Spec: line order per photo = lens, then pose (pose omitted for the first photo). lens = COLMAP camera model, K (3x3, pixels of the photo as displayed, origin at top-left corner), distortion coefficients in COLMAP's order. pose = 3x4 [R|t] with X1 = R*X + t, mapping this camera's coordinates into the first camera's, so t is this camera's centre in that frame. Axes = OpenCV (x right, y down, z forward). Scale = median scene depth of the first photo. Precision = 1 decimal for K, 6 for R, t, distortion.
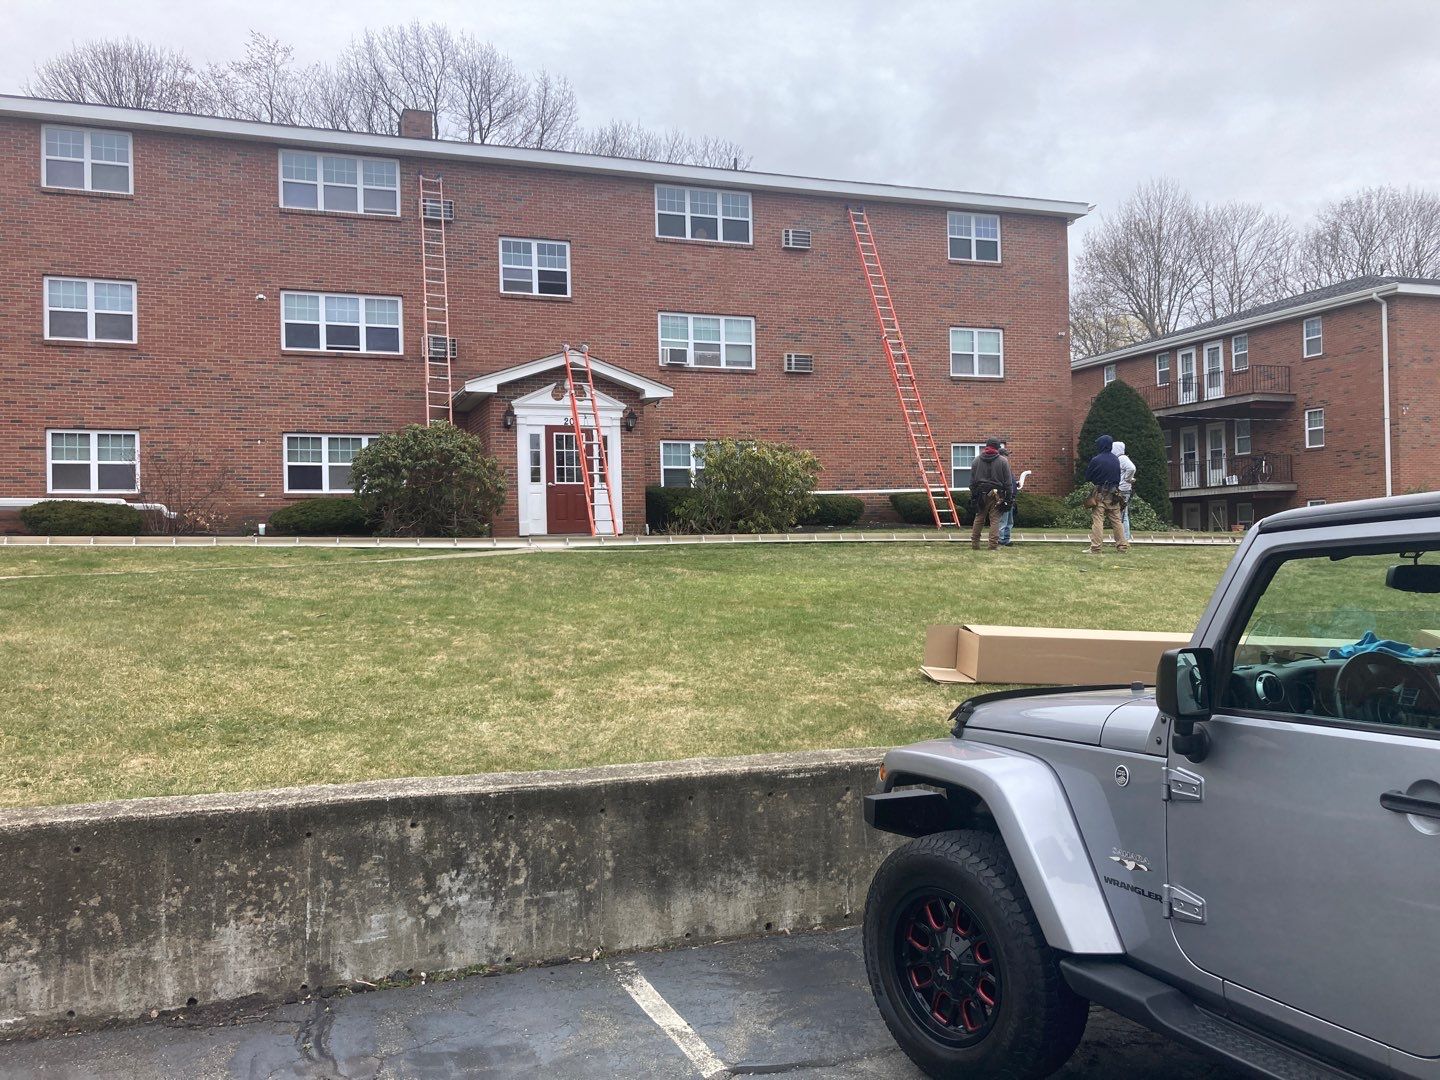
lens RADIAL K [[1182.1, 0, 722.4], [0, 1182.1, 536.7], [0, 0, 1]] dist [0.044884, -0.041425]
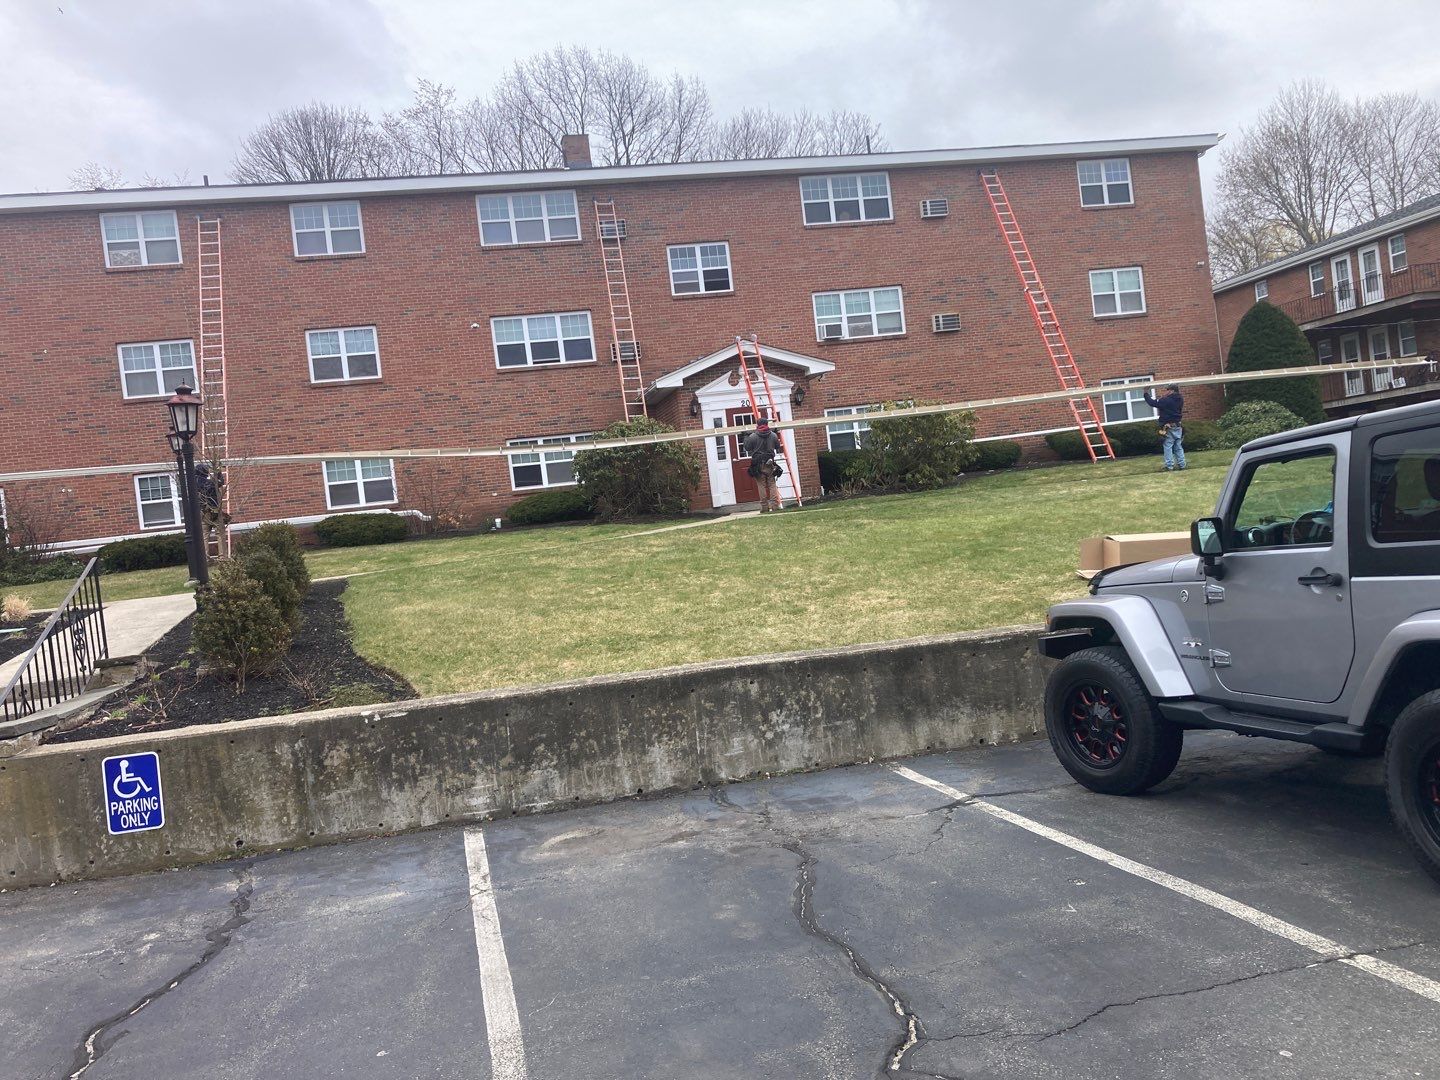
lens RADIAL K [[1177.5, 0, 703.9], [0, 1177.5, 542.6], [0, 0, 1]] dist [0.049303, -0.048885]
pose [[0.984612, -0.093460, -0.147662, -0.015172], [0.098626, 0.994729, 0.028043, 0.000321], [0.144263, -0.042175, 0.988640, -0.126403]]
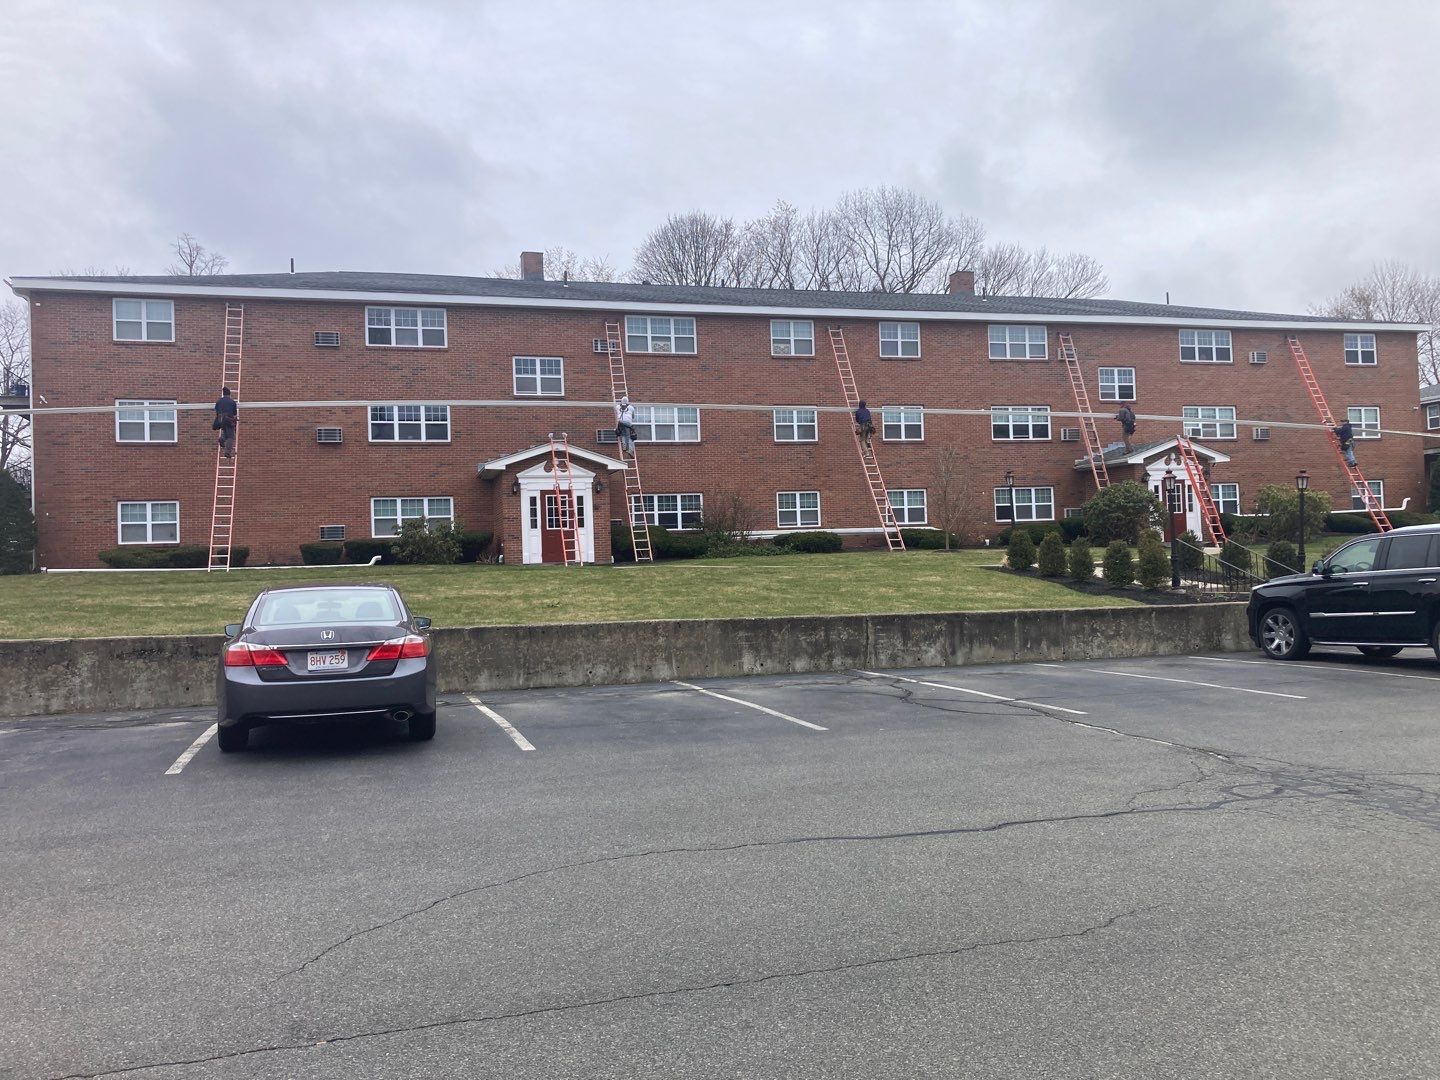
lens RADIAL K [[1177.5, 0, 739.1], [0, 1177.5, 519.0], [0, 0, 1]] dist [0.049303, -0.048885]
pose [[0.998353, -0.020162, -0.053718, -0.665752], [0.018587, 0.999387, -0.029663, 0.003733], [0.054283, 0.028615, 0.998115, -0.763314]]
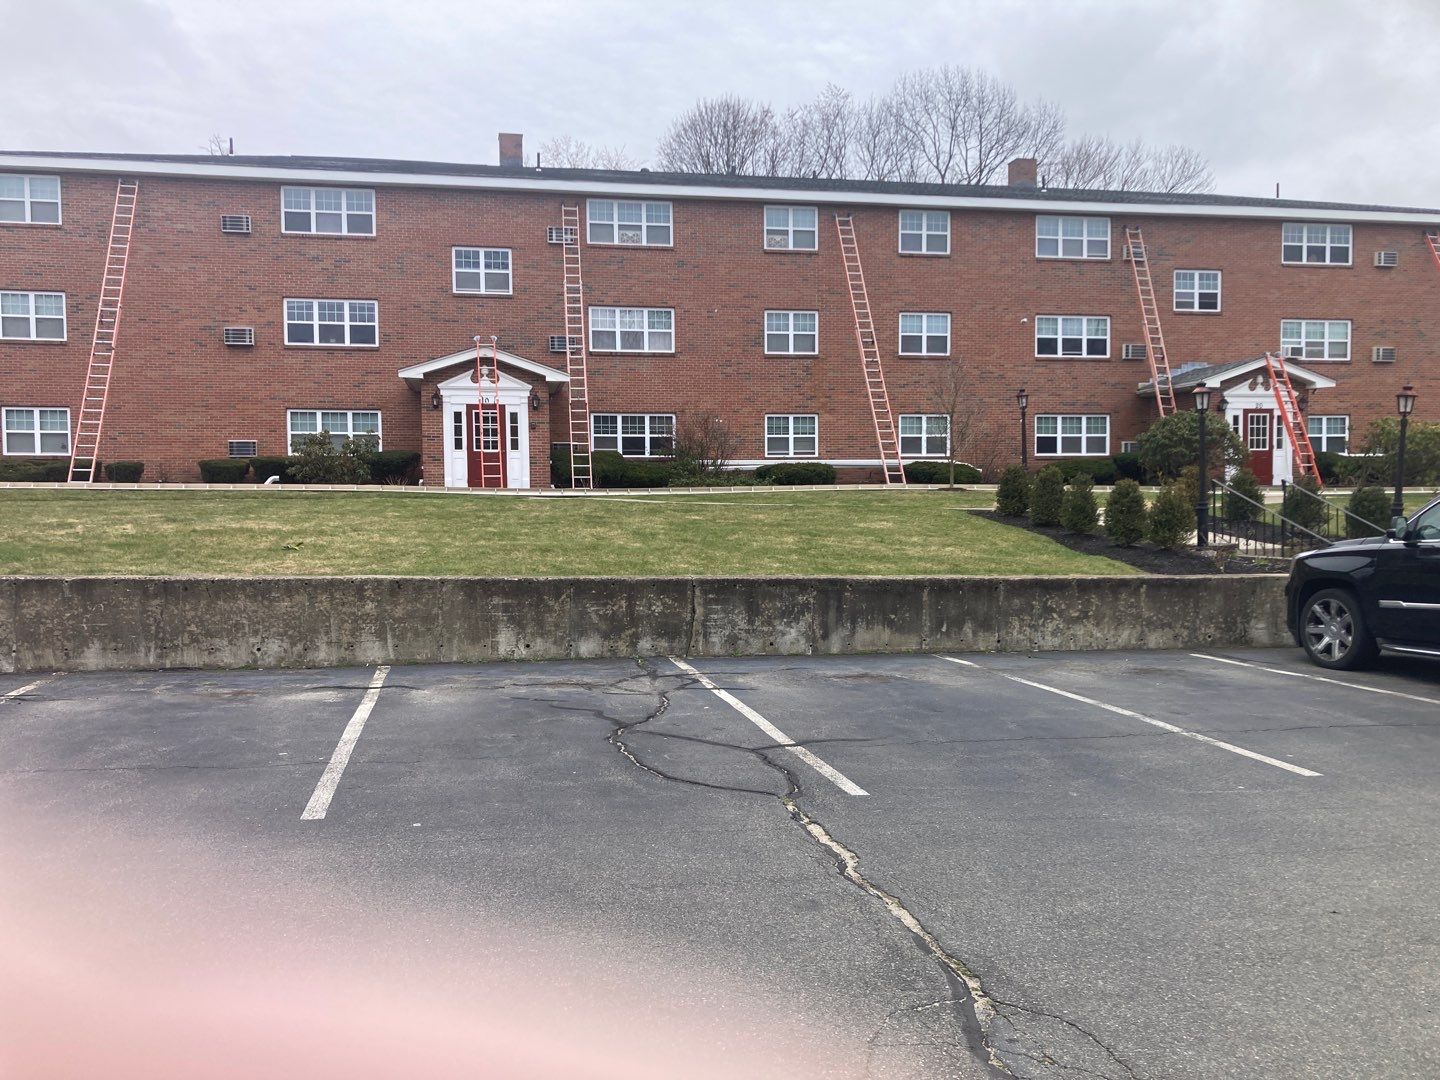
lens RADIAL K [[1177.5, 0, 695.5], [0, 1177.5, 546.3], [0, 0, 1]] dist [0.049303, -0.048885]
pose [[0.984827, 0.017629, -0.172643, -0.536612], [-0.008953, 0.998663, 0.050905, 0.004117], [0.173309, -0.048587, 0.983668, -0.511907]]
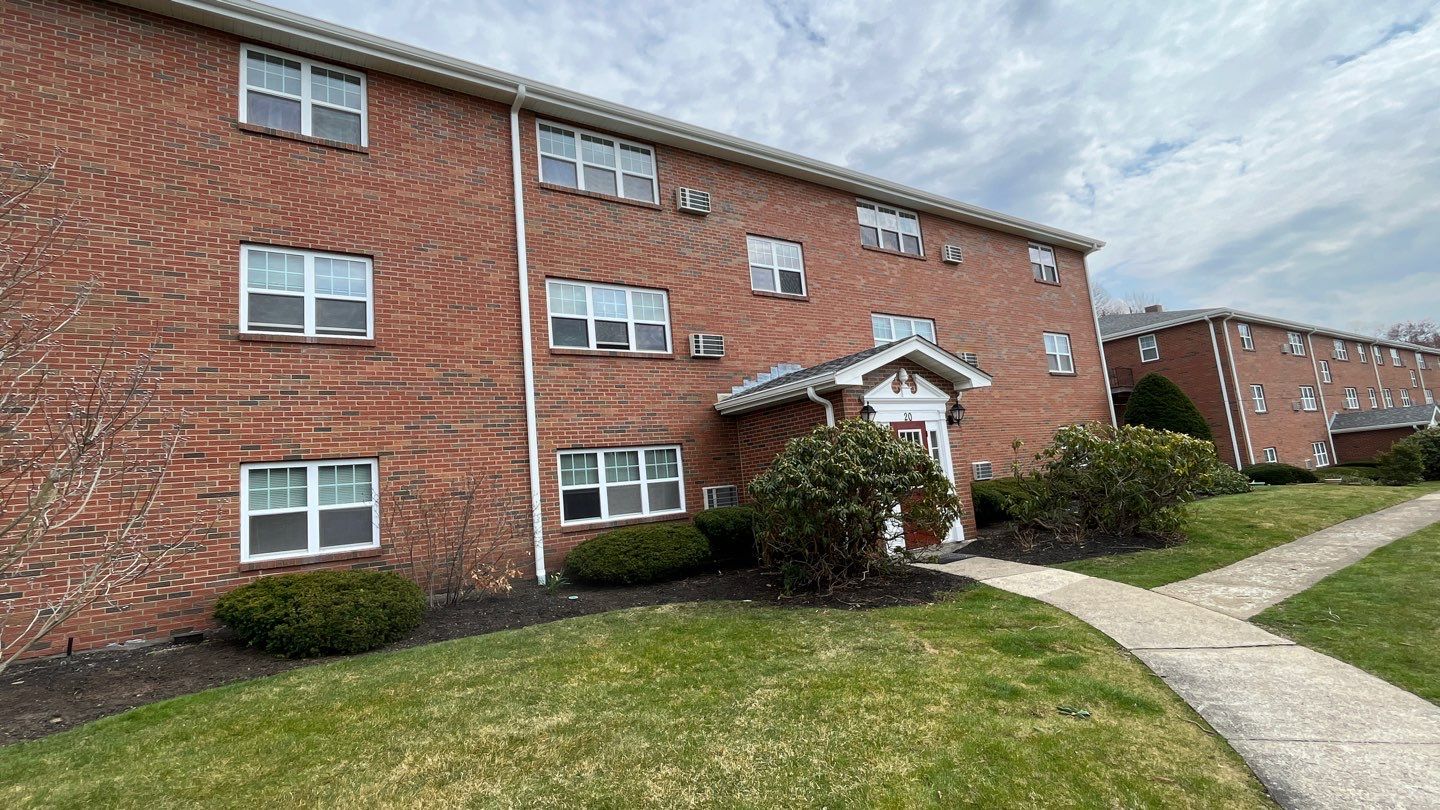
lens RADIAL K [[674.4, 0, 716.2], [0, 674.4, 401.8], [0, 0, 1]] dist [-0.006238, 0.001596]
pose [[0.964831, -0.039973, 0.259815, -0.390691], [0.075726, 0.988737, -0.129090, -0.053853], [-0.251729, 0.144225, 0.956991, 0.547733]]
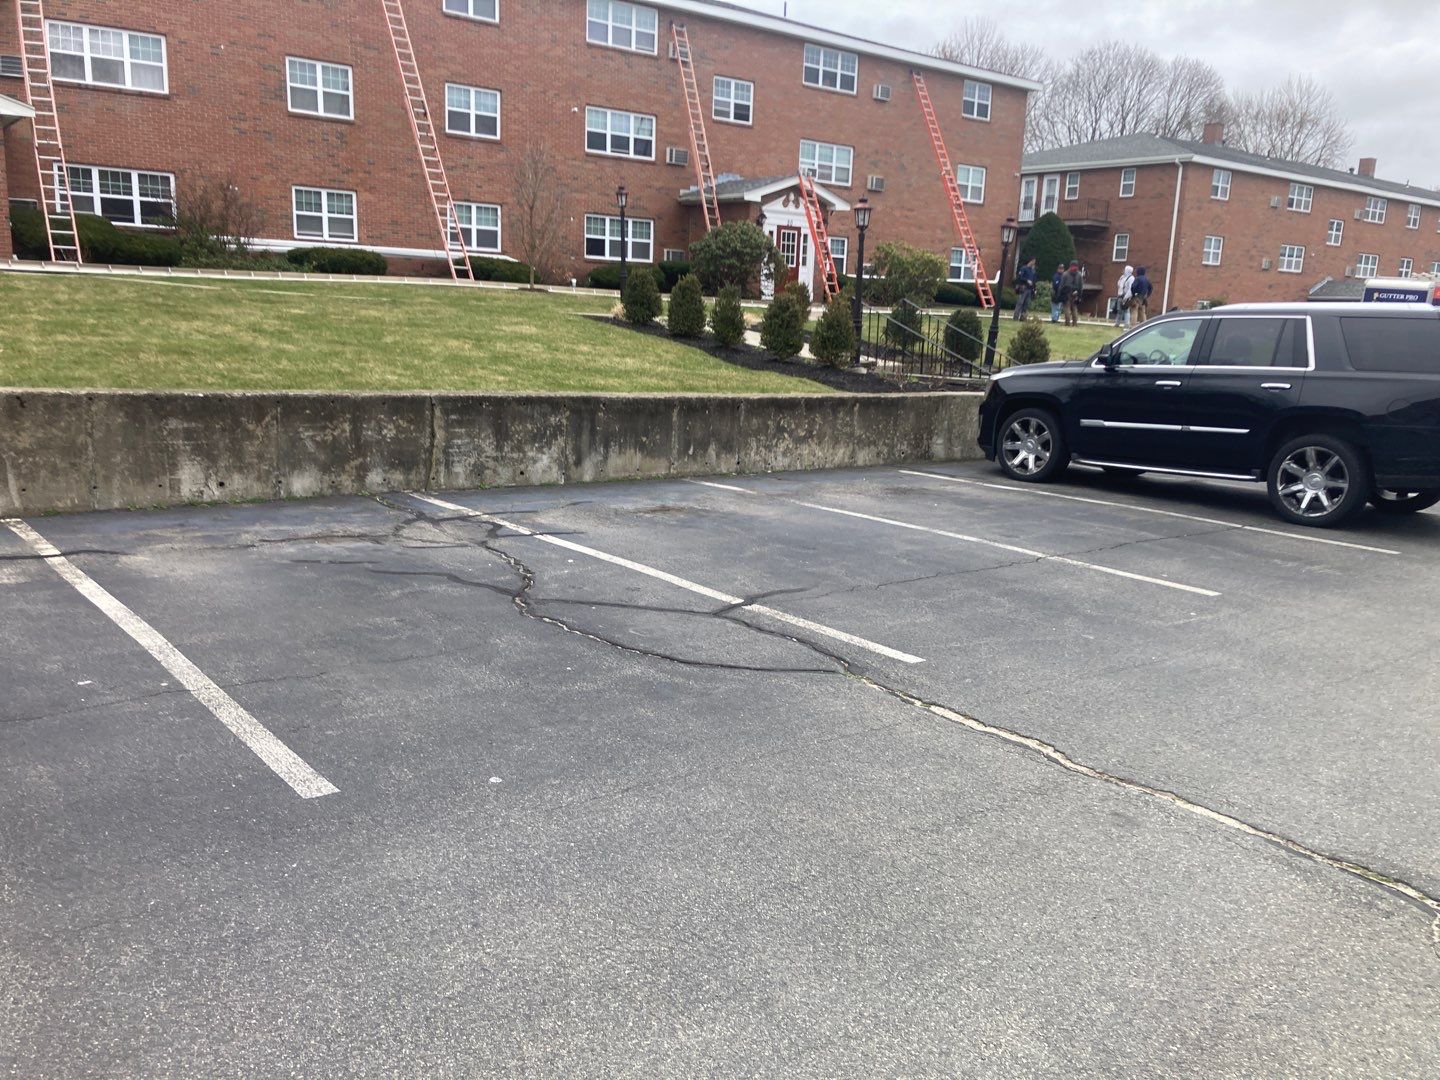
lens RADIAL K [[1177.5, 0, 760.3], [0, 1177.5, 545.5], [0, 0, 1]] dist [0.049303, -0.048885]
pose [[0.943248, -0.011242, 0.331899, -0.656180], [-0.058476, 0.978188, 0.199320, 0.006001], [-0.326900, -0.207416, 0.922017, -0.444476]]
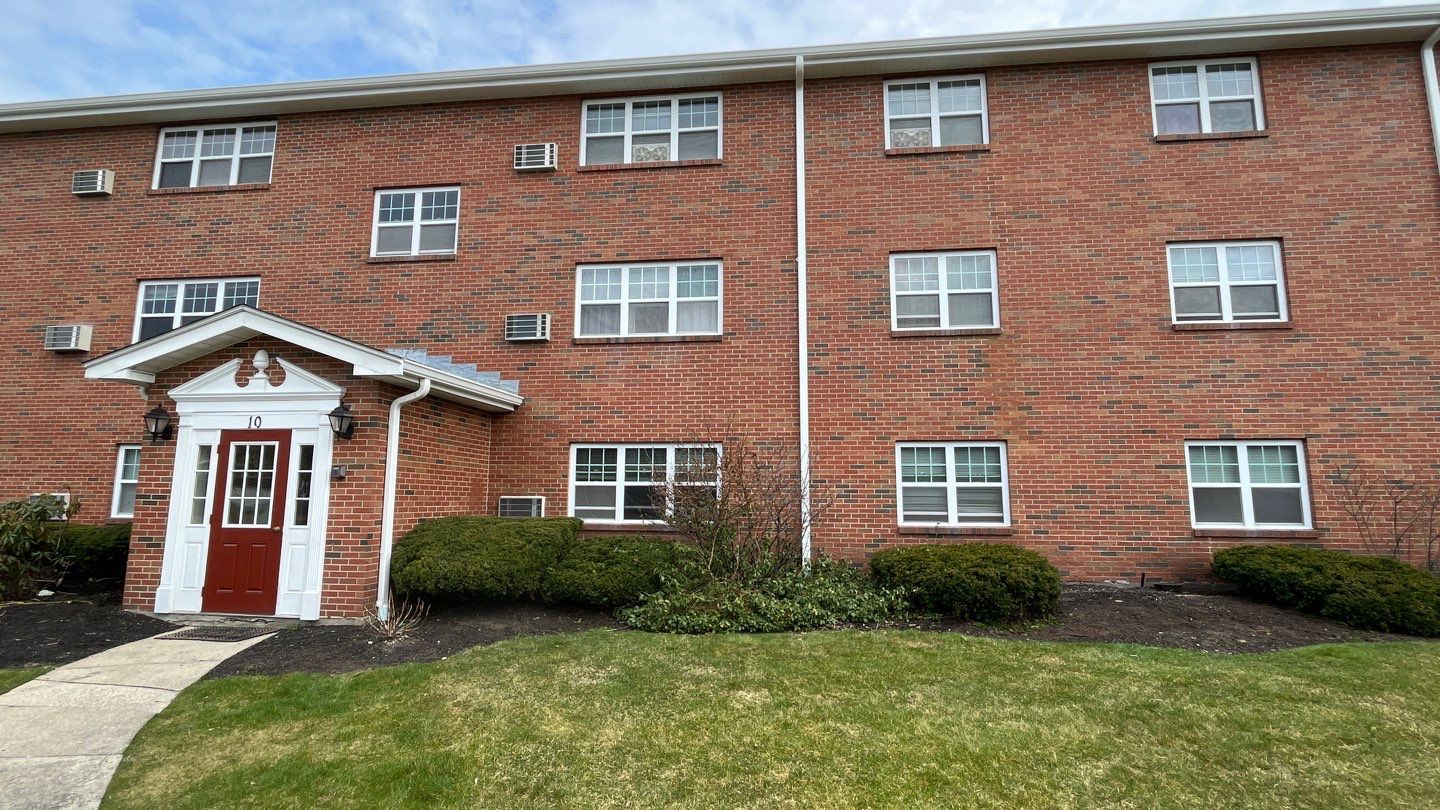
lens RADIAL K [[674.4, 0, 711.4], [0, 674.4, 399.6], [0, 0, 1]] dist [-0.006238, 0.001596]
pose [[0.888915, -0.042521, -0.456094, -0.610247], [-0.017189, 0.991885, -0.125972, -0.055255], [0.457750, 0.119818, 0.880971, 0.472048]]
